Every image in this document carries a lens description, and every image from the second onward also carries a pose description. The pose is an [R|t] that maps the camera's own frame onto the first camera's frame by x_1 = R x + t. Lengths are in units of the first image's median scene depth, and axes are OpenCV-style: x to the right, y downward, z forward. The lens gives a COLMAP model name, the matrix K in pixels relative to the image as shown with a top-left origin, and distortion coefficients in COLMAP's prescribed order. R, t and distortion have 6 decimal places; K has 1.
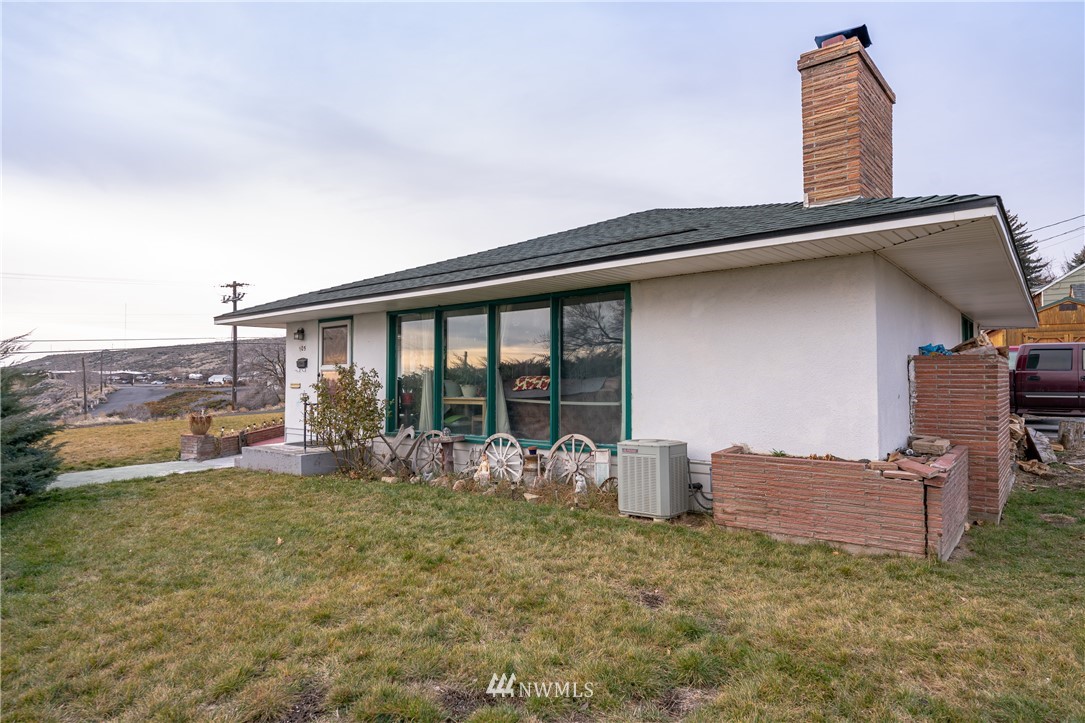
lens RADIAL K [[641.9, 0, 537.1], [0, 641.9, 362.0], [0, 0, 1]] dist [-0.000943, 0.004763]
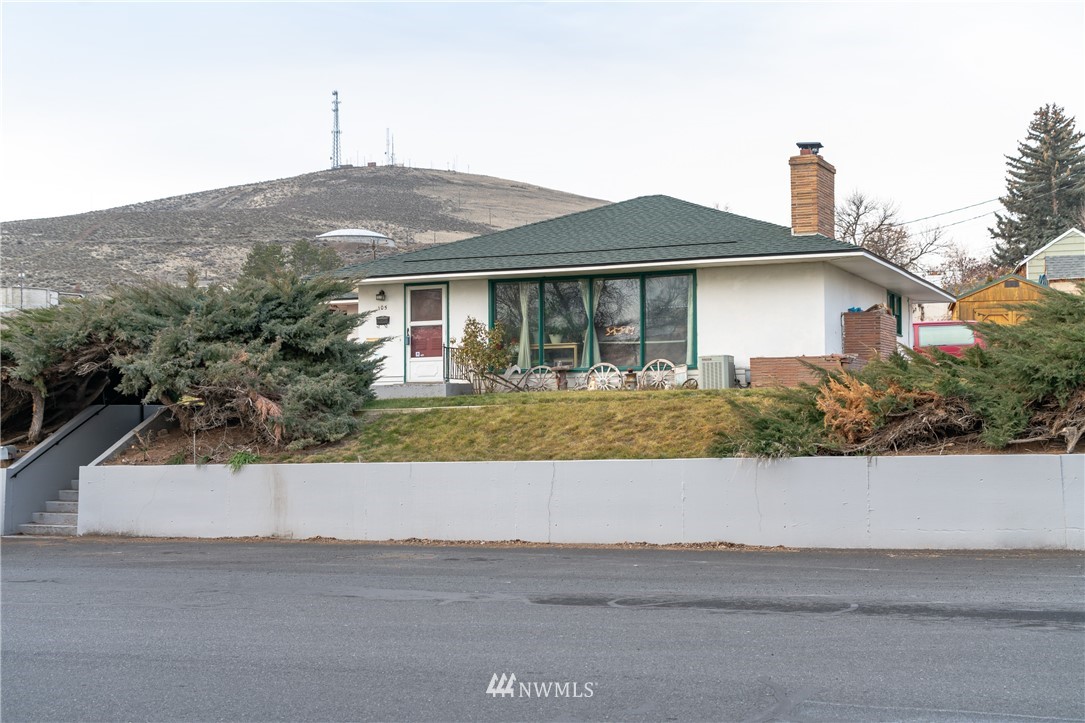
lens RADIAL K [[1545.7, 0, 543.3], [0, 1545.7, 361.9], [0, 0, 1]] dist [-0.028292, 0.000000]
pose [[0.961357, 0.007238, 0.275209, -1.302491], [-0.003796, 0.999908, -0.013035, 0.170736], [-0.275278, 0.011486, 0.961296, -2.688016]]
